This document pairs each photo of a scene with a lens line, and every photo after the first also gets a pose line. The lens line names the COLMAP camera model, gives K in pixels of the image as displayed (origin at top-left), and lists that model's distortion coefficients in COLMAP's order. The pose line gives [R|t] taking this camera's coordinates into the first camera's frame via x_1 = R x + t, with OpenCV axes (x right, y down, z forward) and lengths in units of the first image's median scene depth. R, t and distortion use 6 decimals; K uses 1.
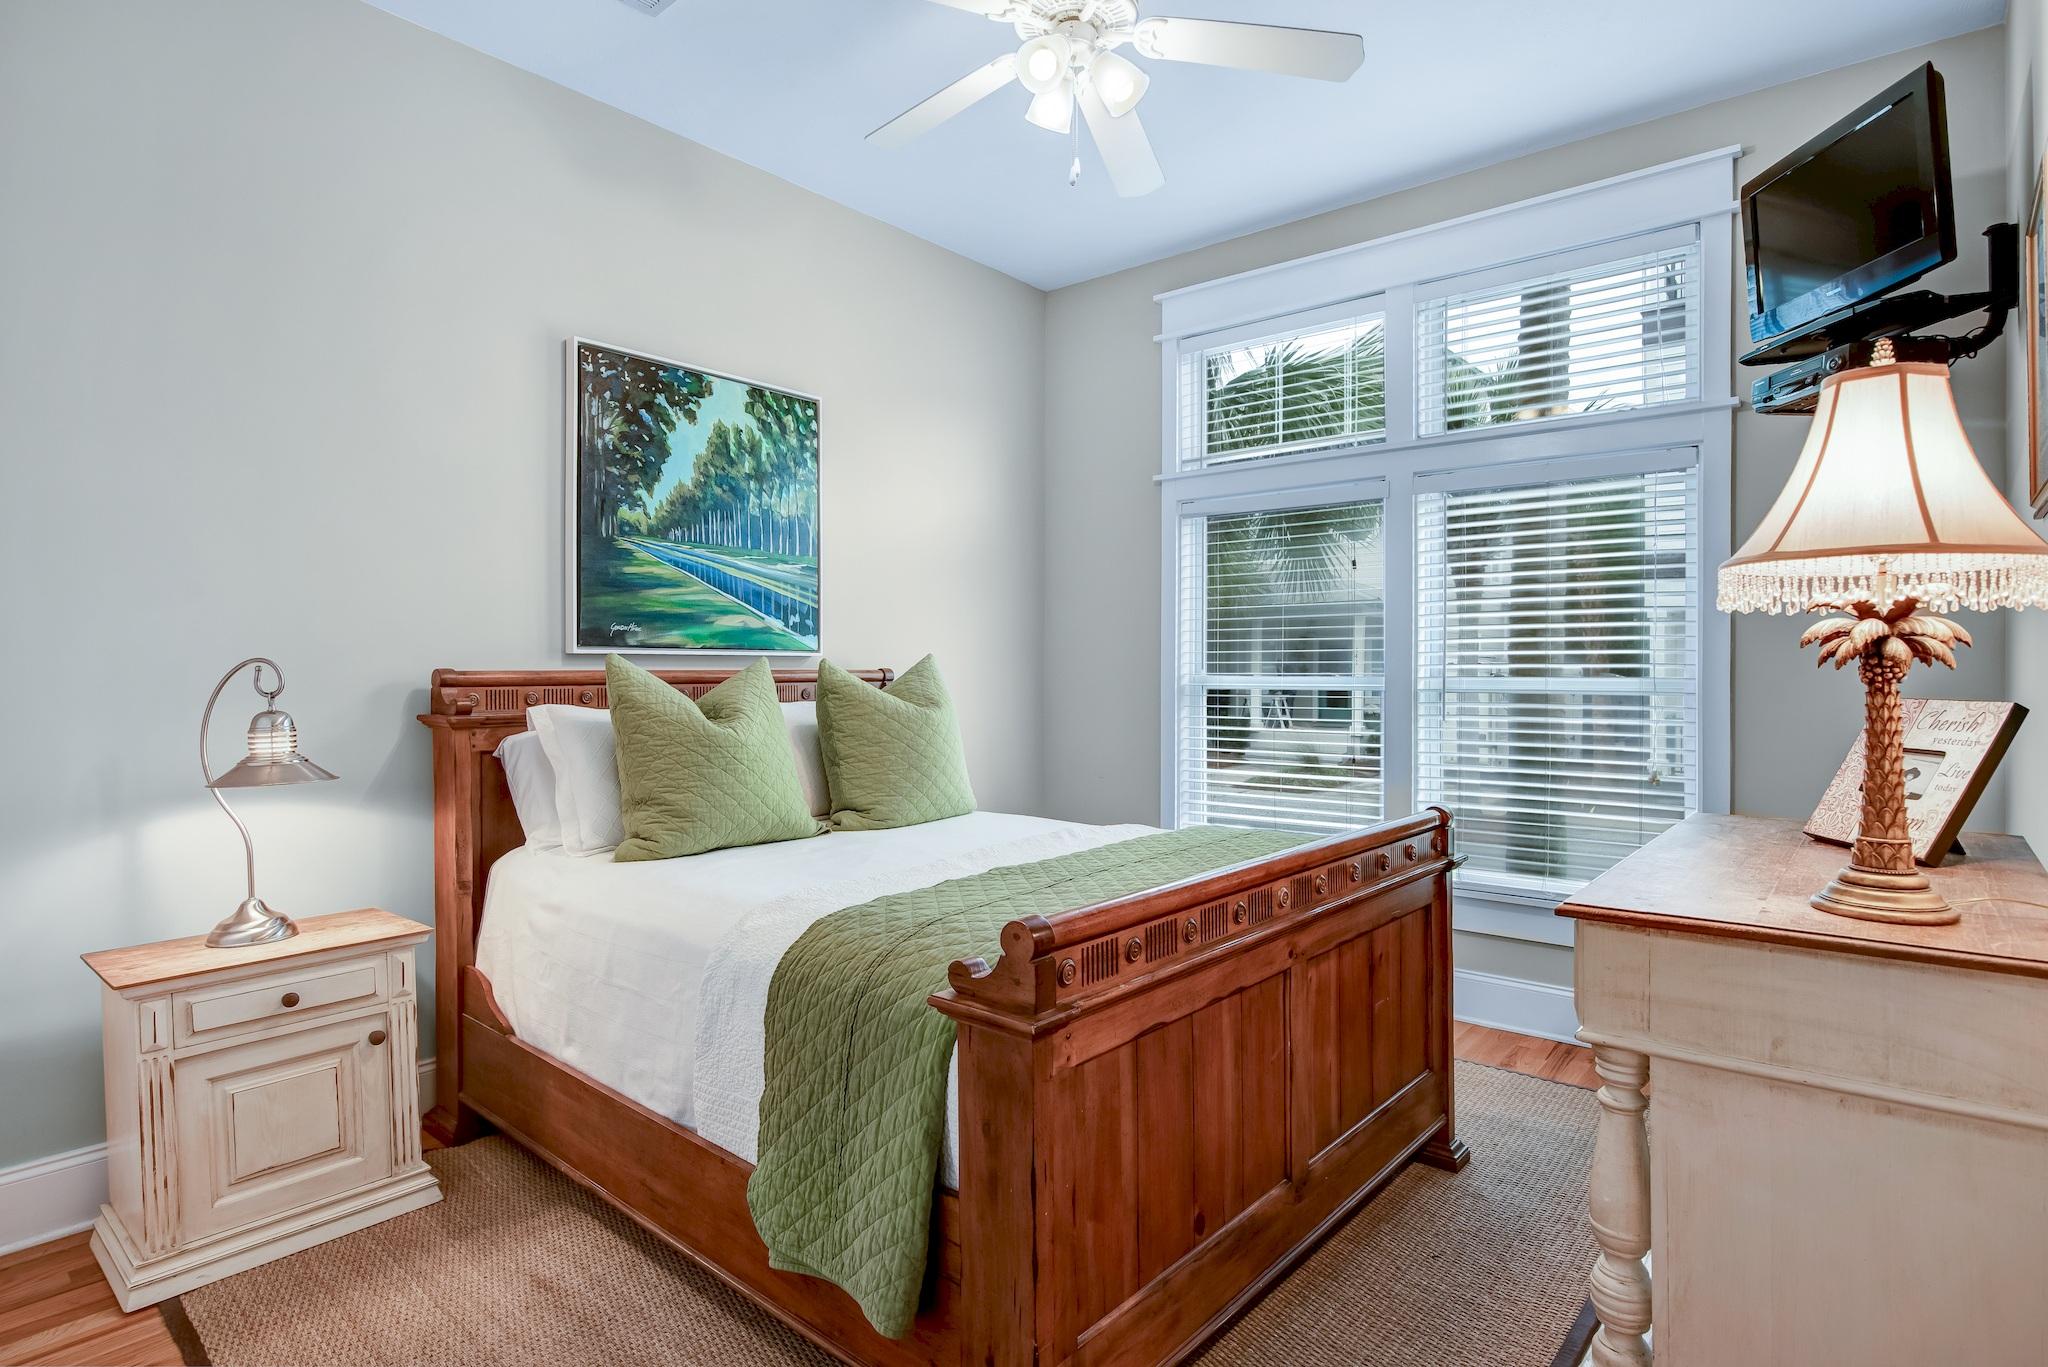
lens RADIAL K [[1062.8, 0, 1027.8], [0, 1062.8, 671.5], [0, 0, 1]] dist [-0.000836, -0.000041]
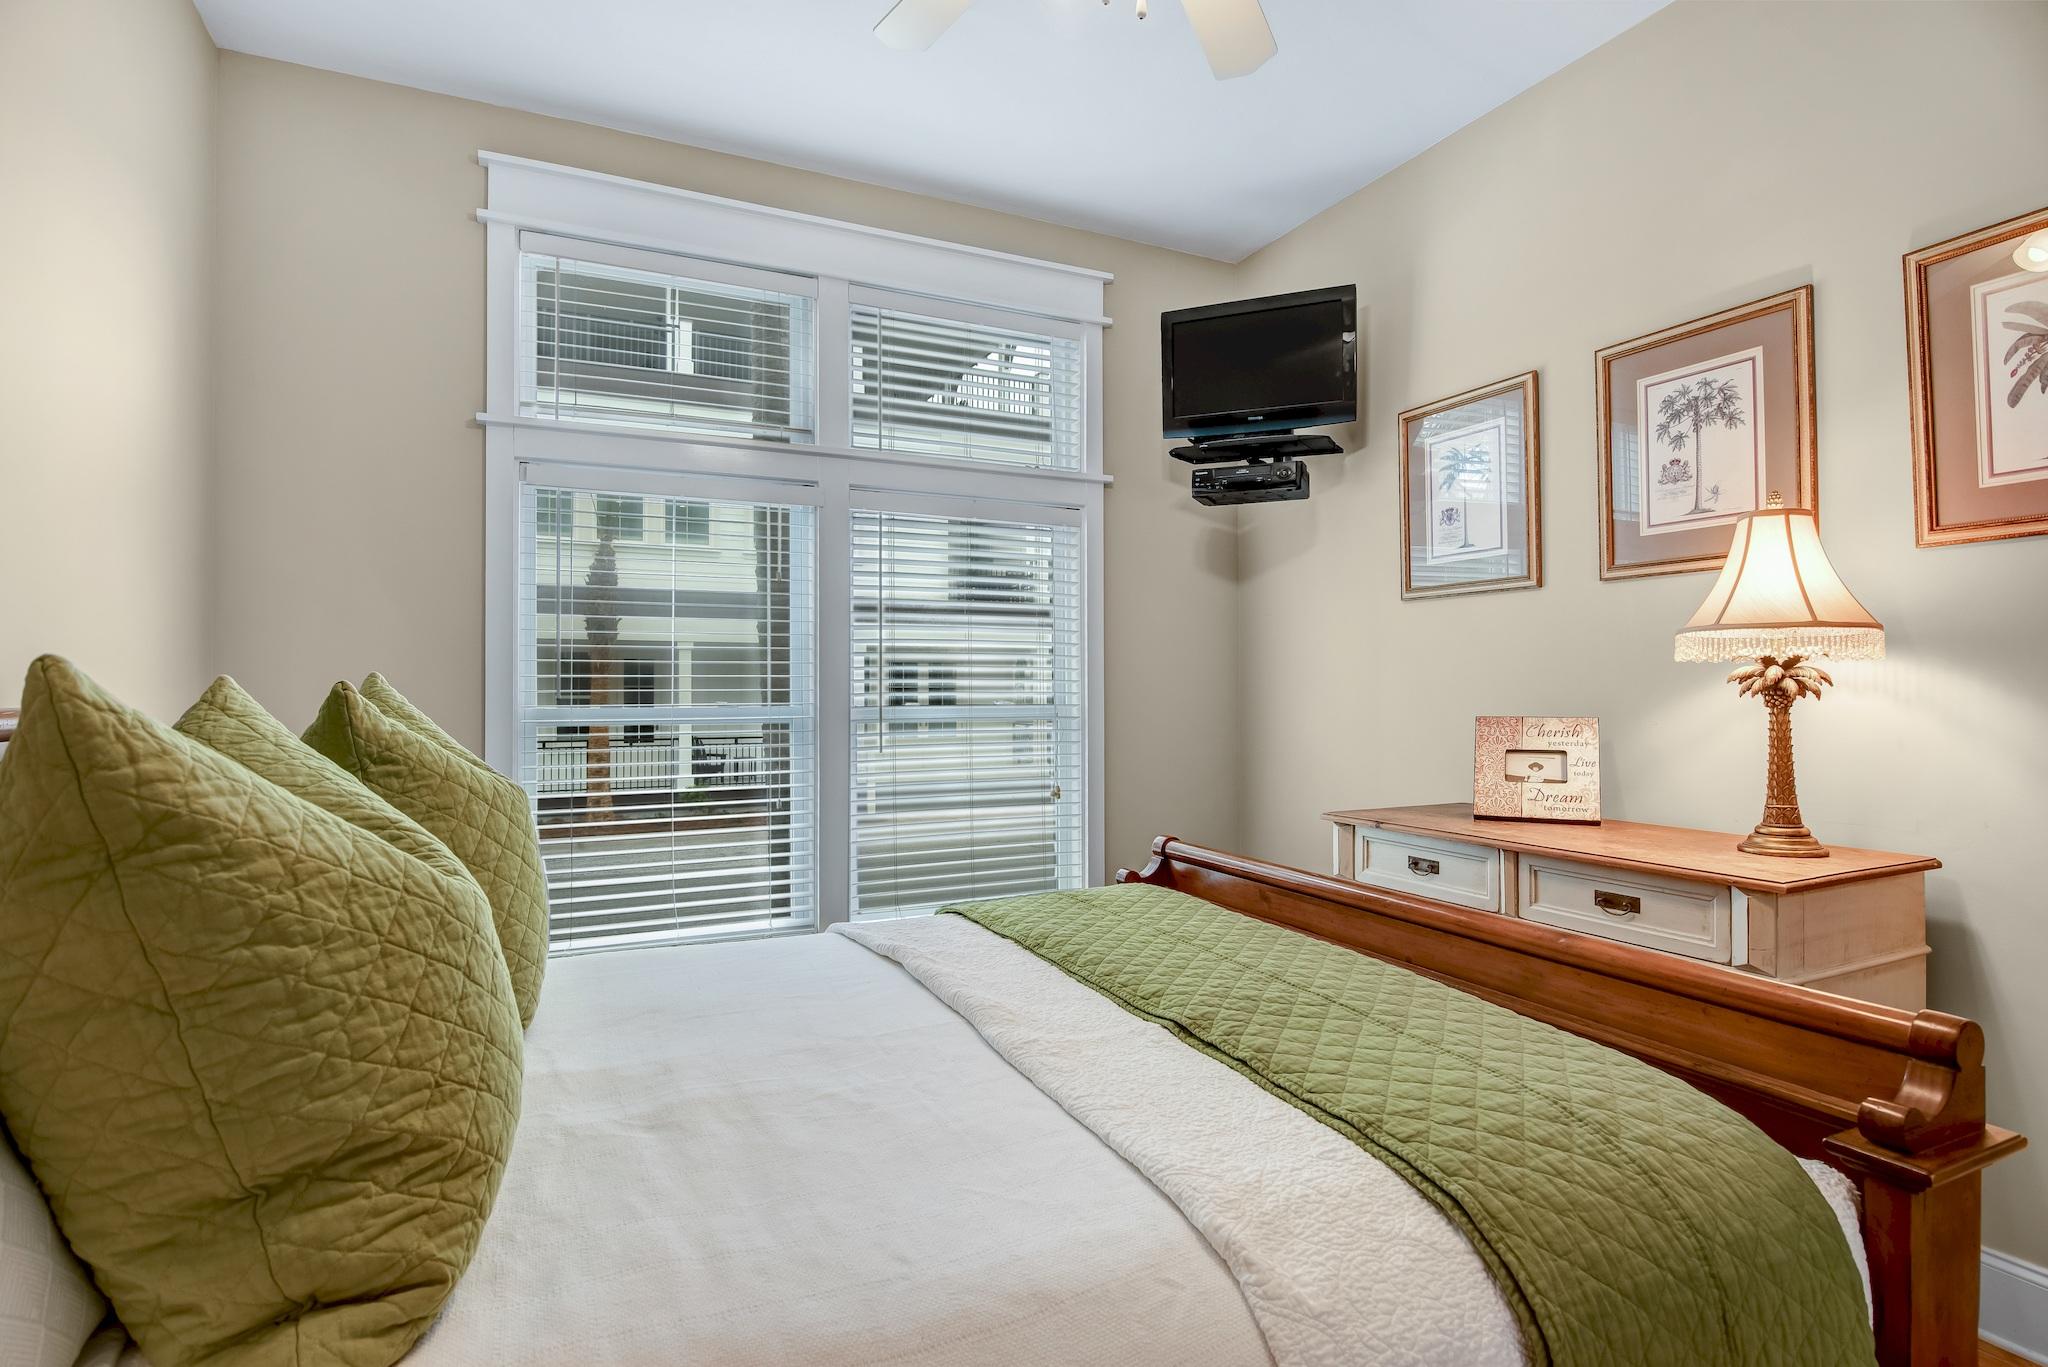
lens RADIAL K [[1007.0, 0, 1037.6], [0, 1007.0, 661.0], [0, 0, 1]] dist [-0.004351, -0.000181]
pose [[0.395083, 0.027711, 0.918227, -1.038272], [0.006091, 0.999444, -0.032783, -0.013588], [-0.918625, 0.018545, 0.394695, 1.381516]]
